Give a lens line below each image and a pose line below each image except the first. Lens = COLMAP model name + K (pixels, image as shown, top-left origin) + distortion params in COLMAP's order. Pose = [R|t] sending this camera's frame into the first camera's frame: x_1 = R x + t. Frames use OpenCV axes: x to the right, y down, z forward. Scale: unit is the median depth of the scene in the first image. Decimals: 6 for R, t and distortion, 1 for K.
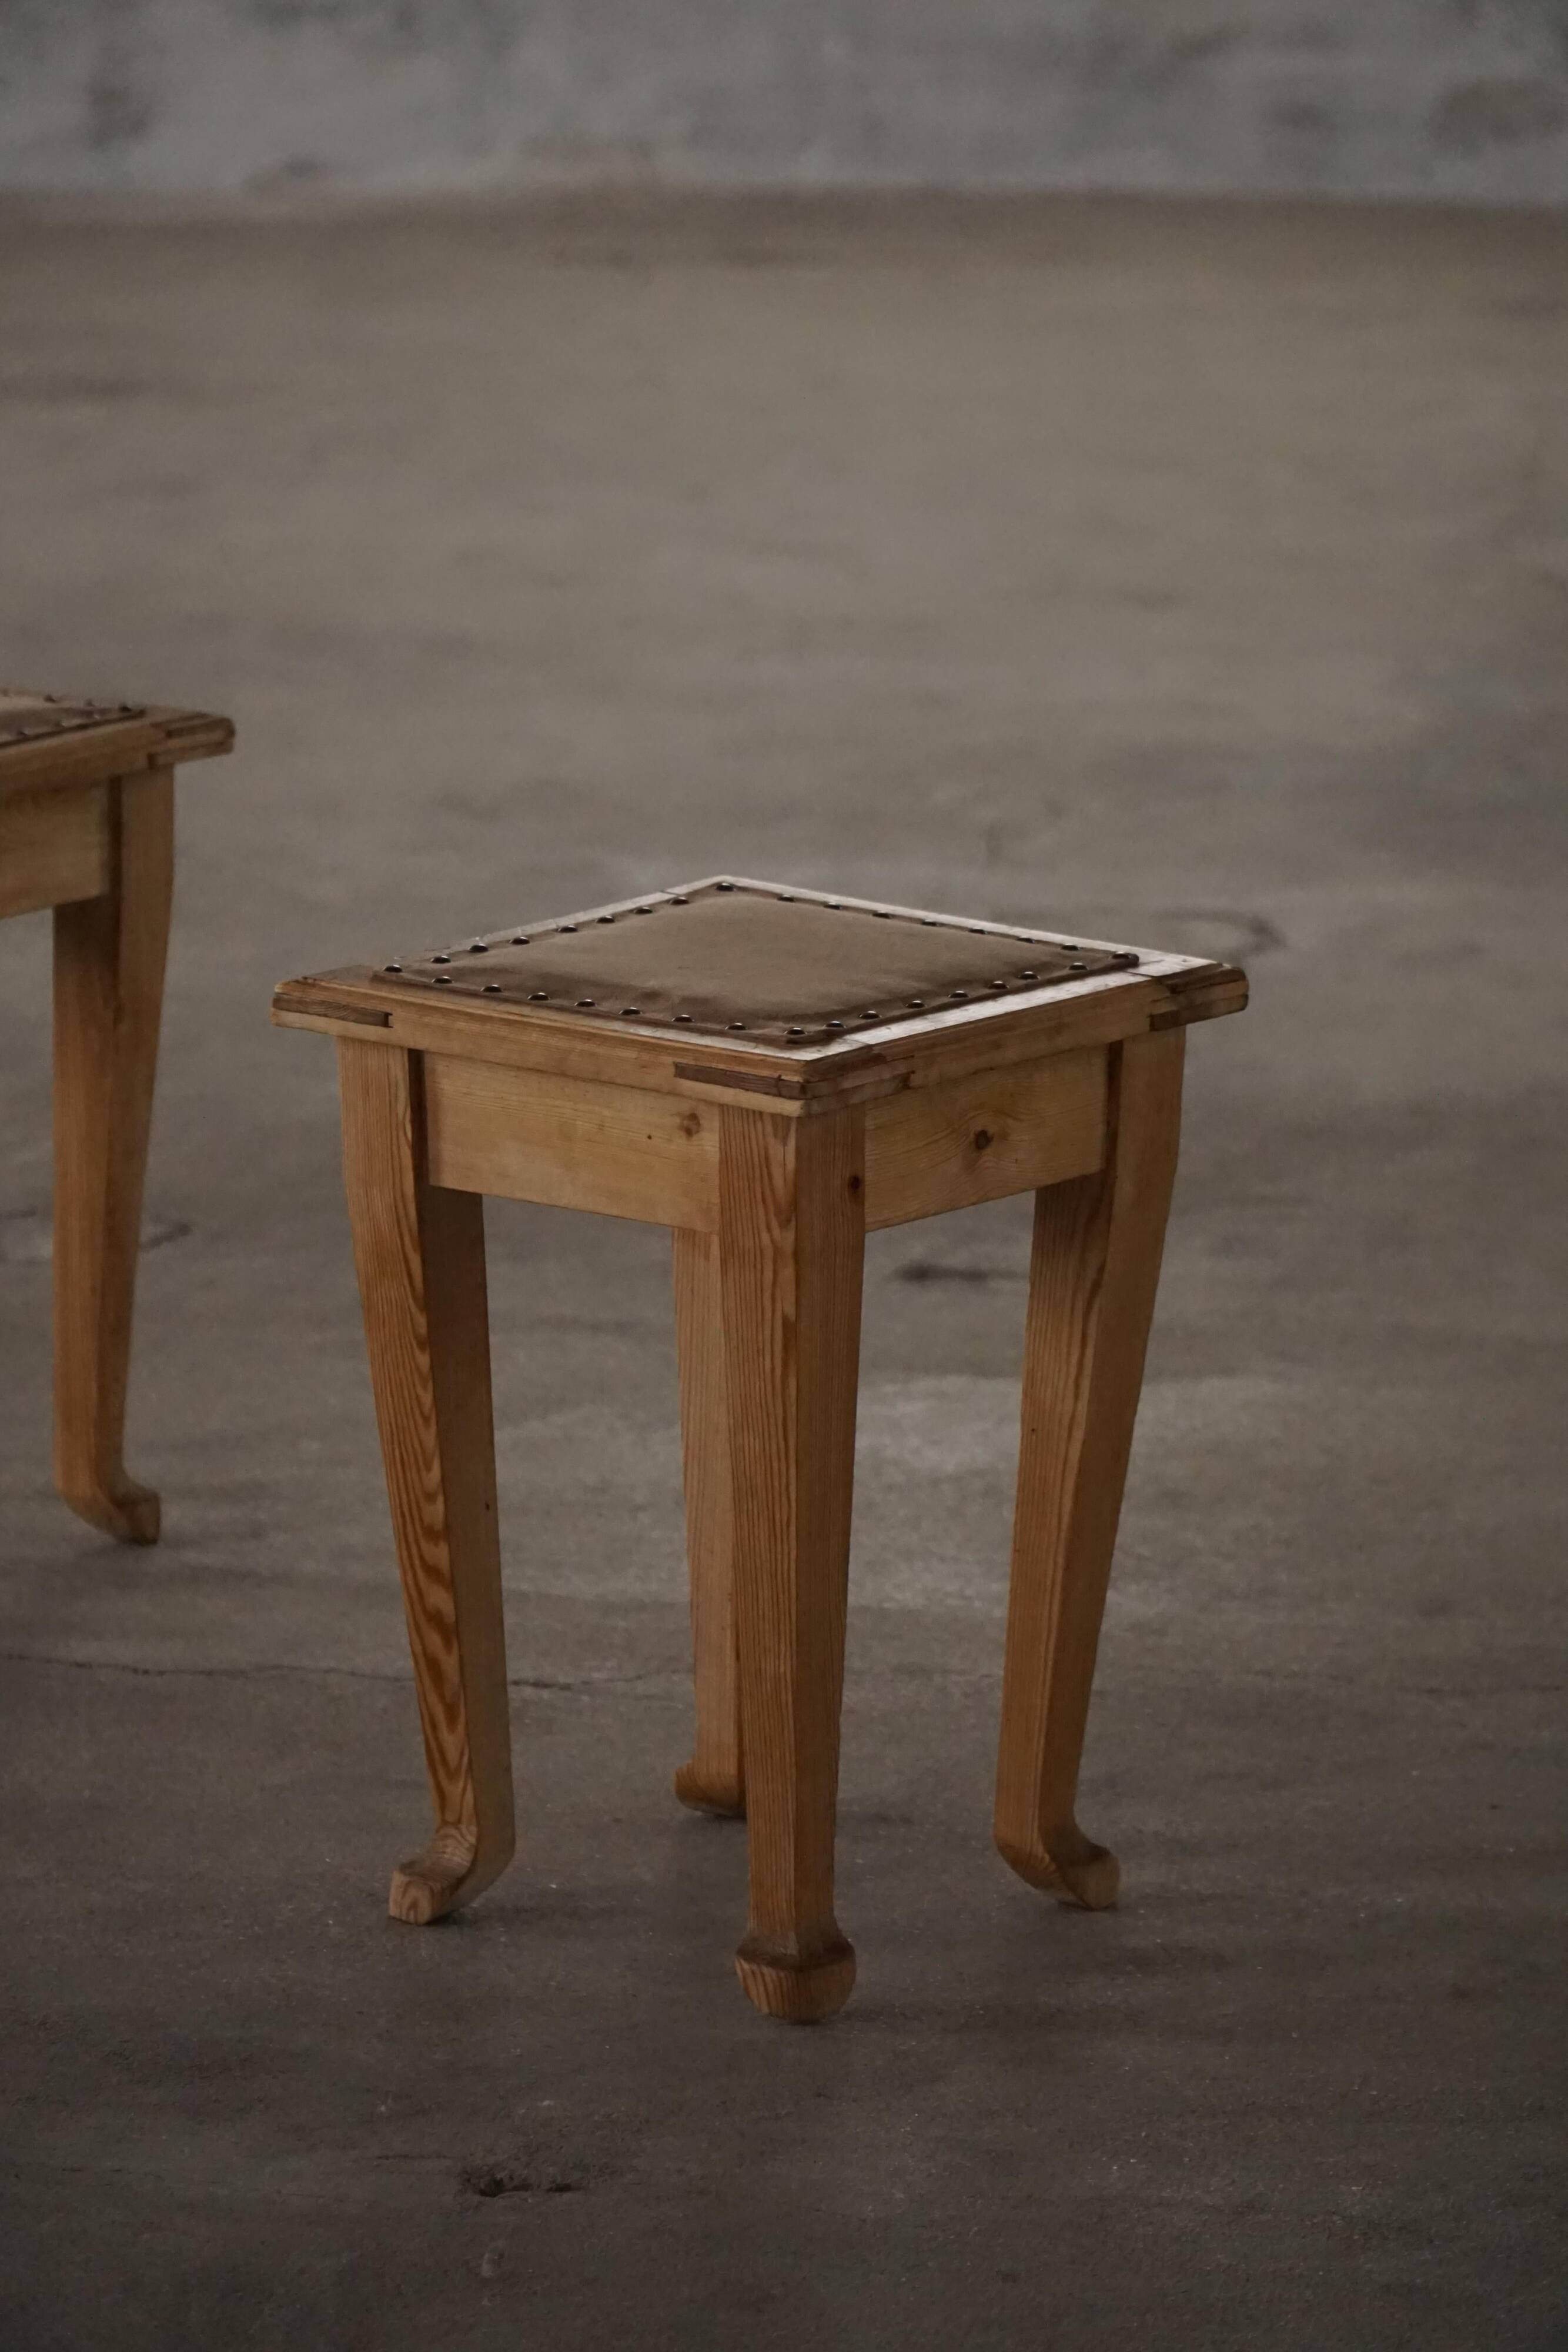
lens RADIAL K [[8801.6, 0, 784.0], [0, 8801.6, 1176.0], [0, 0, 1]] dist [-0.919855, 1.591011]
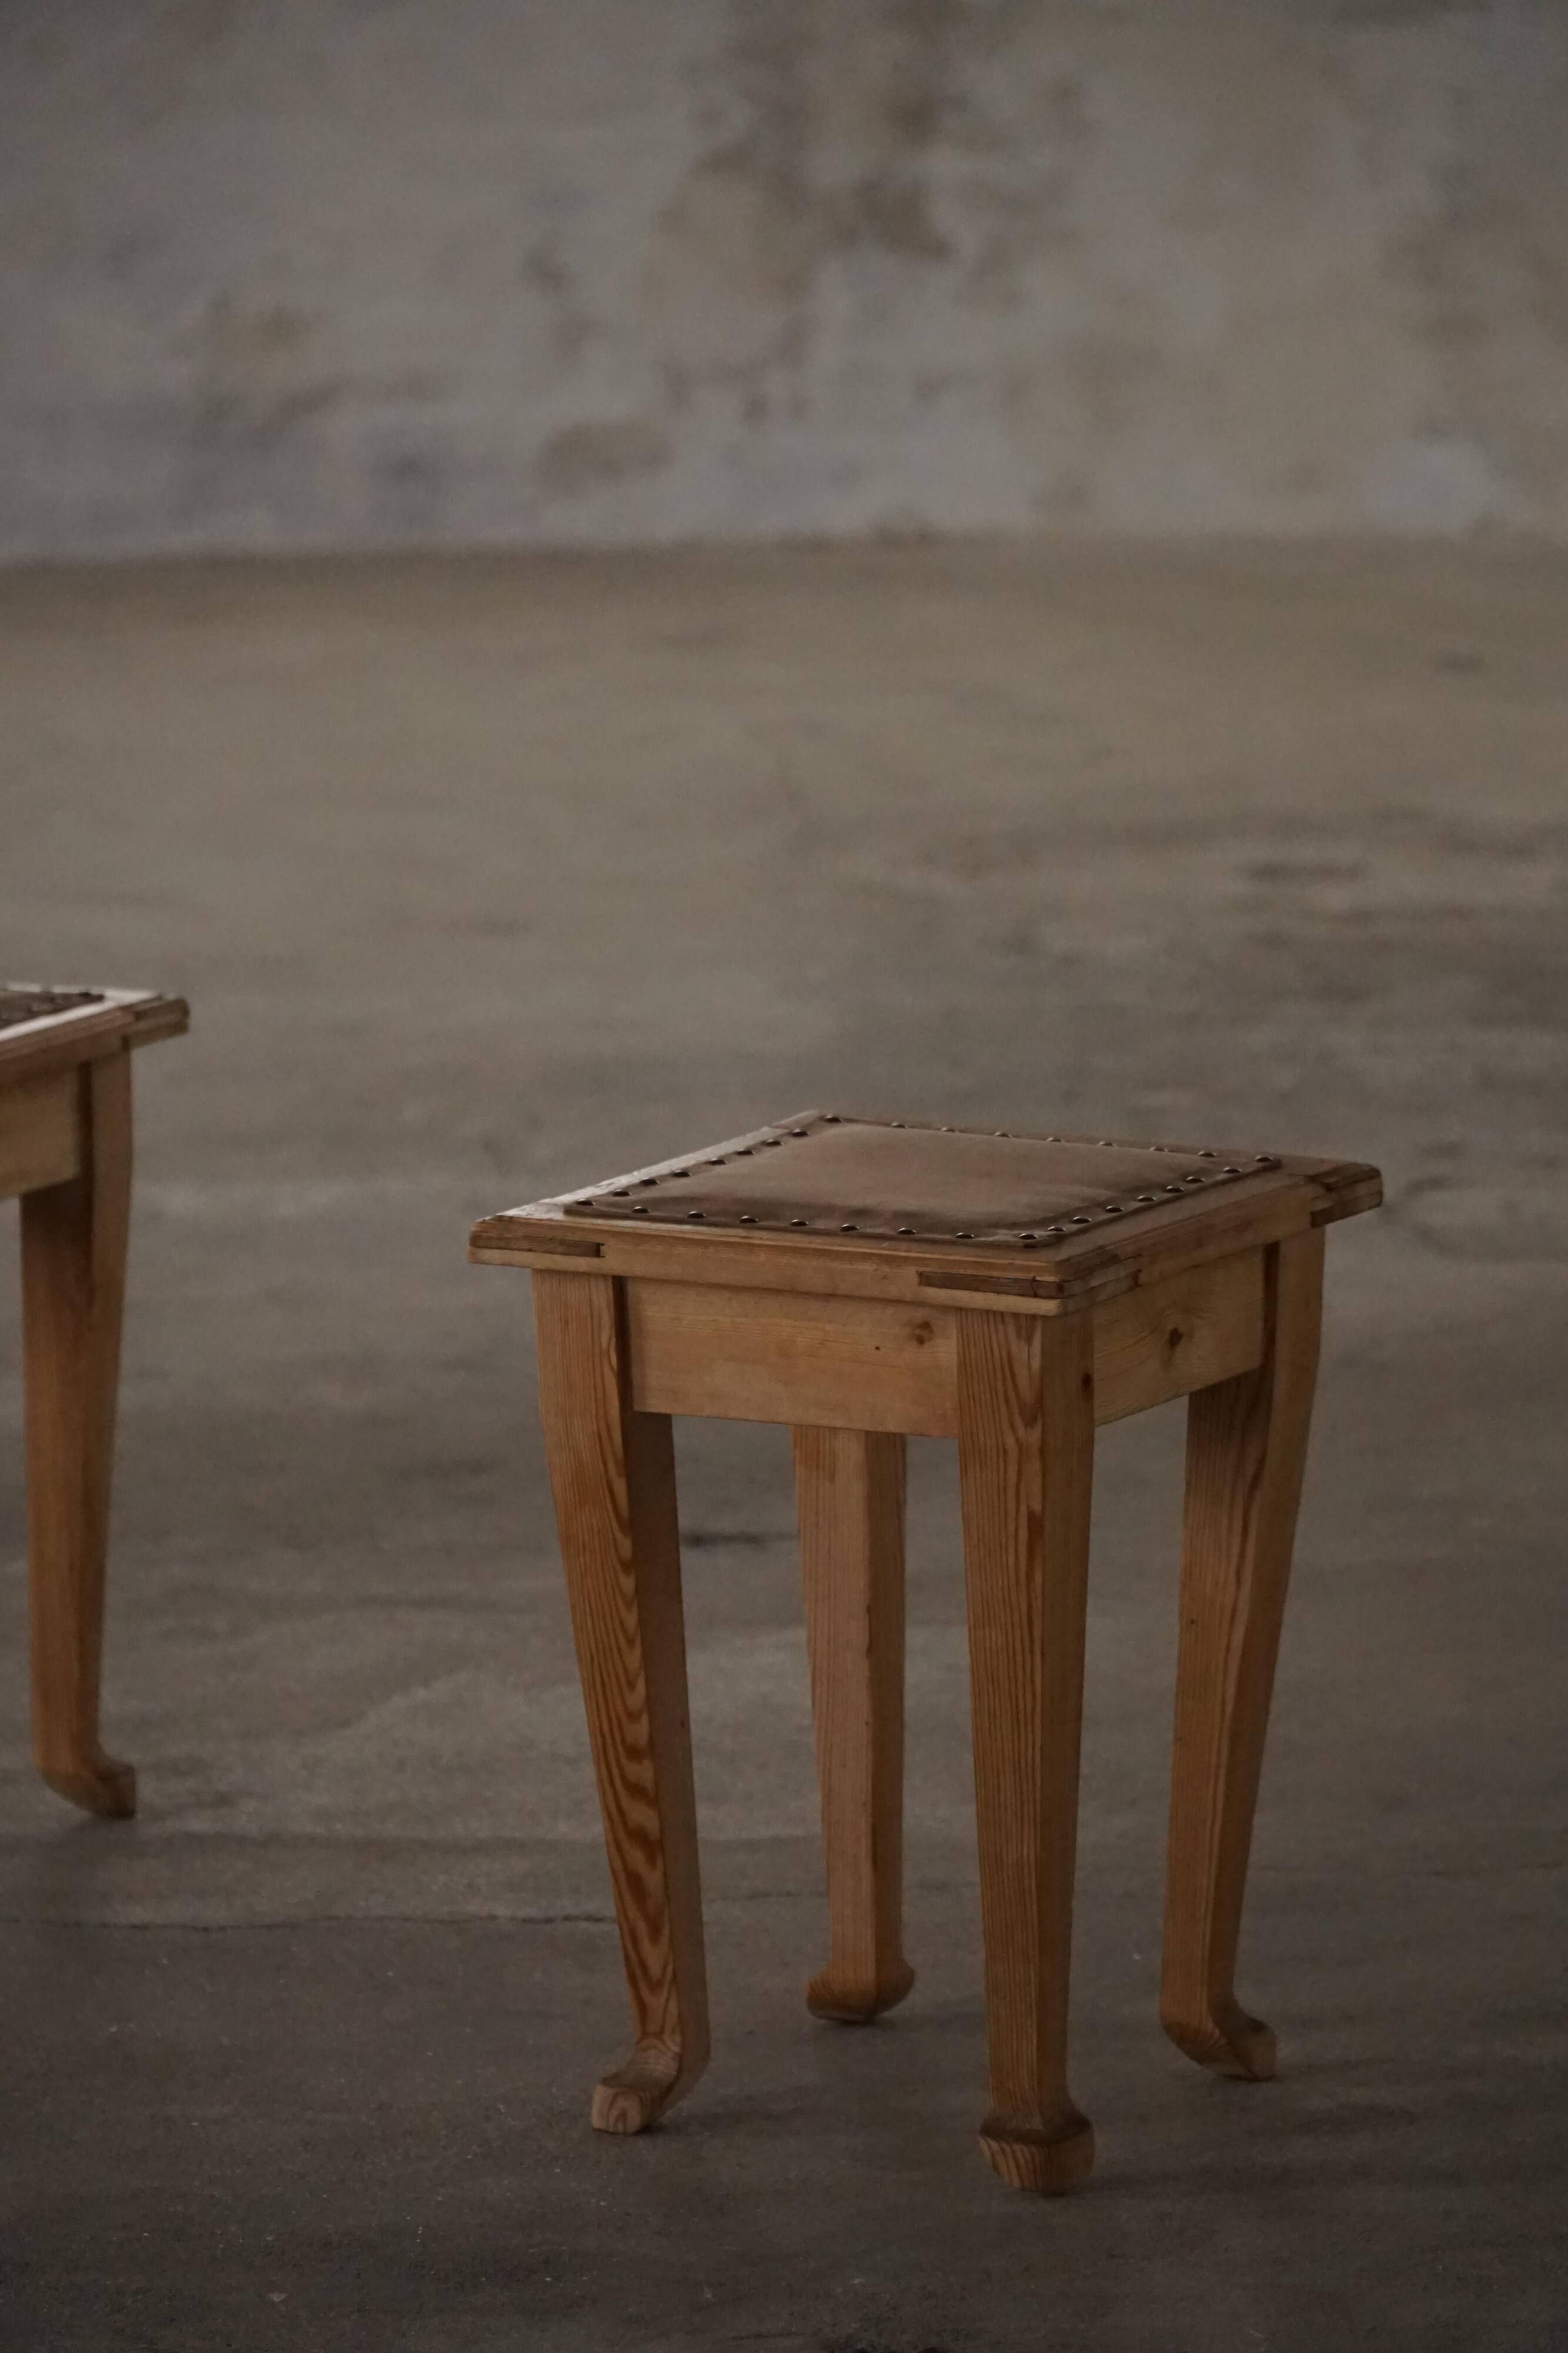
lens RADIAL K [[8805.2, 0, 784.0], [0, 8805.2, 1176.5], [0, 0, 1]] dist [-0.919855, 1.591011]
pose [[0.990227, -0.047516, 0.131125, -0.154827], [0.053341, 0.997723, -0.041271, 0.016875], [-0.128865, 0.047862, 0.990506, -0.021905]]
